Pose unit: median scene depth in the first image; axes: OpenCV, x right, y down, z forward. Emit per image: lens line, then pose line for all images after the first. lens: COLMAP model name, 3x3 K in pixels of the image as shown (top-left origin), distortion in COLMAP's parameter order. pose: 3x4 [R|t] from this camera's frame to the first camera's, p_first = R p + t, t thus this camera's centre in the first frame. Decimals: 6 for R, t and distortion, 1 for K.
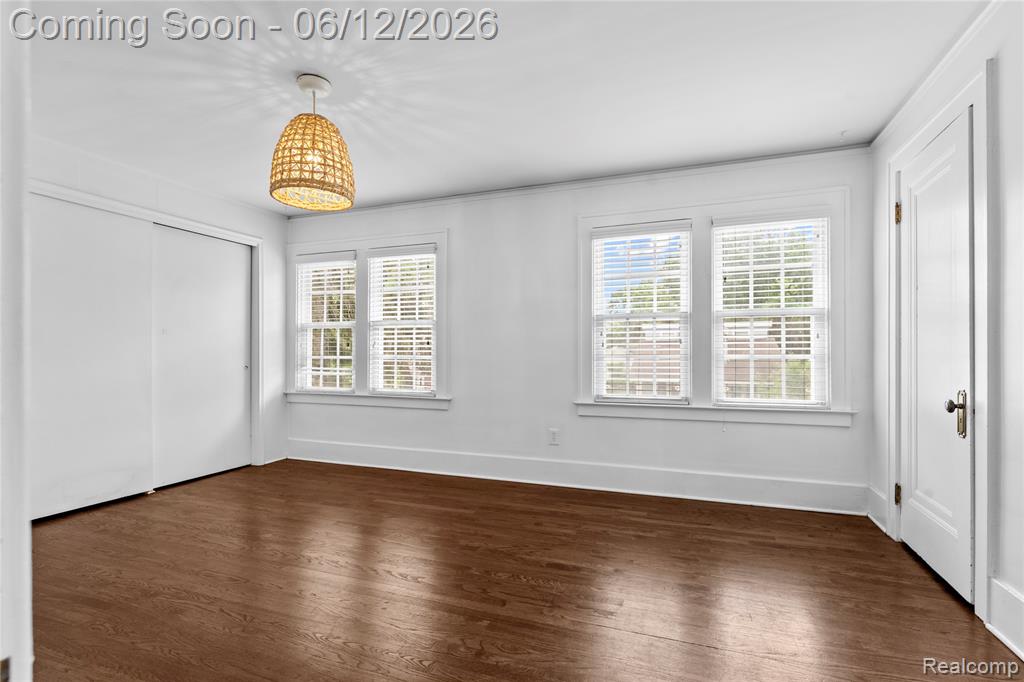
lens RADIAL K [[469.3, 0, 512.4], [0, 469.3, 354.5], [0, 0, 1]] dist [0.000358, 0.000101]
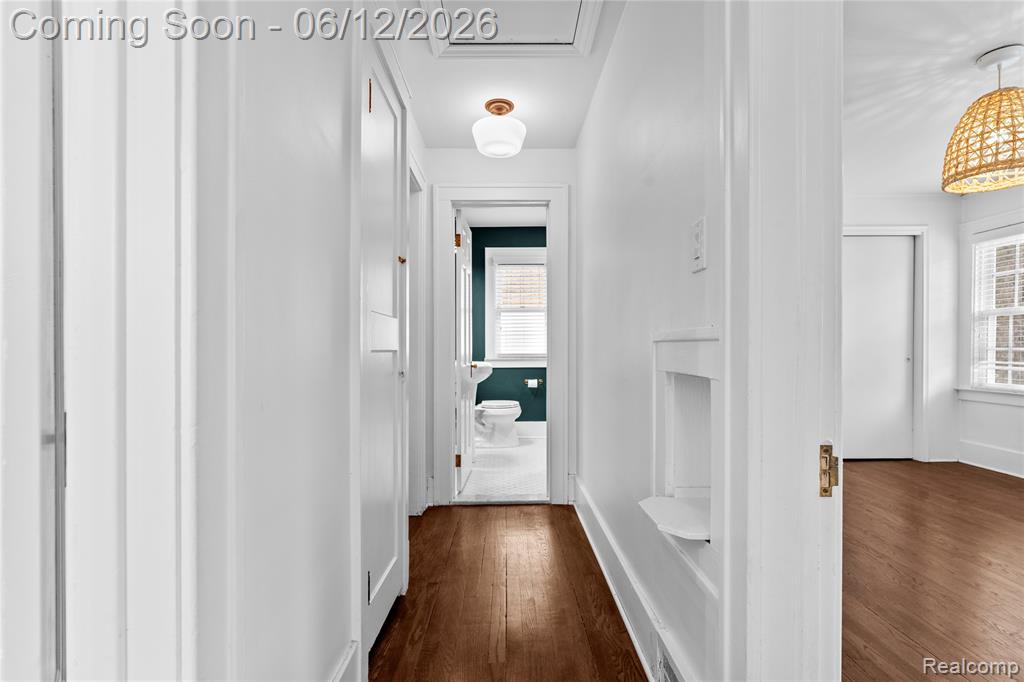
lens RADIAL K [[469.3, 0, 512.4], [0, 469.3, 354.5], [0, 0, 1]] dist [0.000358, 0.000101]
pose [[0.357990, 0.008543, -0.933686, 0.109170], [0.003528, 0.999939, 0.010502, 0.006280], [0.933719, -0.007053, 0.357938, -0.246566]]
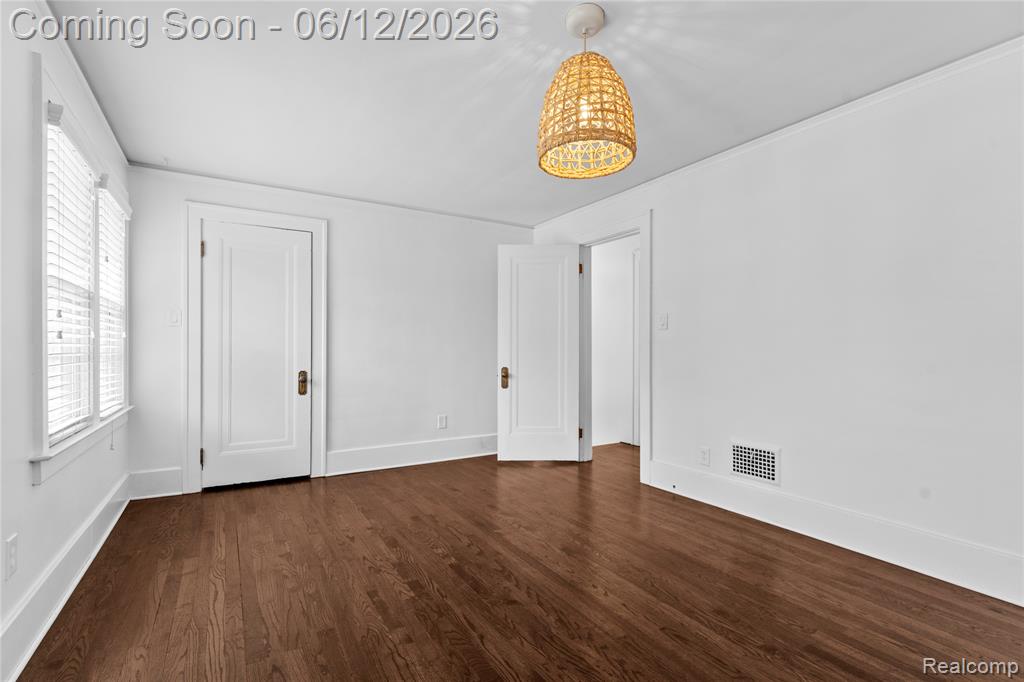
lens RADIAL K [[469.3, 0, 512.4], [0, 469.3, 354.5], [0, 0, 1]] dist [0.000358, 0.000101]
pose [[-0.780171, -0.003586, 0.625556, -0.835723], [0.005424, 0.999907, 0.012497, -0.008545], [-0.625543, 0.013143, -0.780079, 1.723106]]
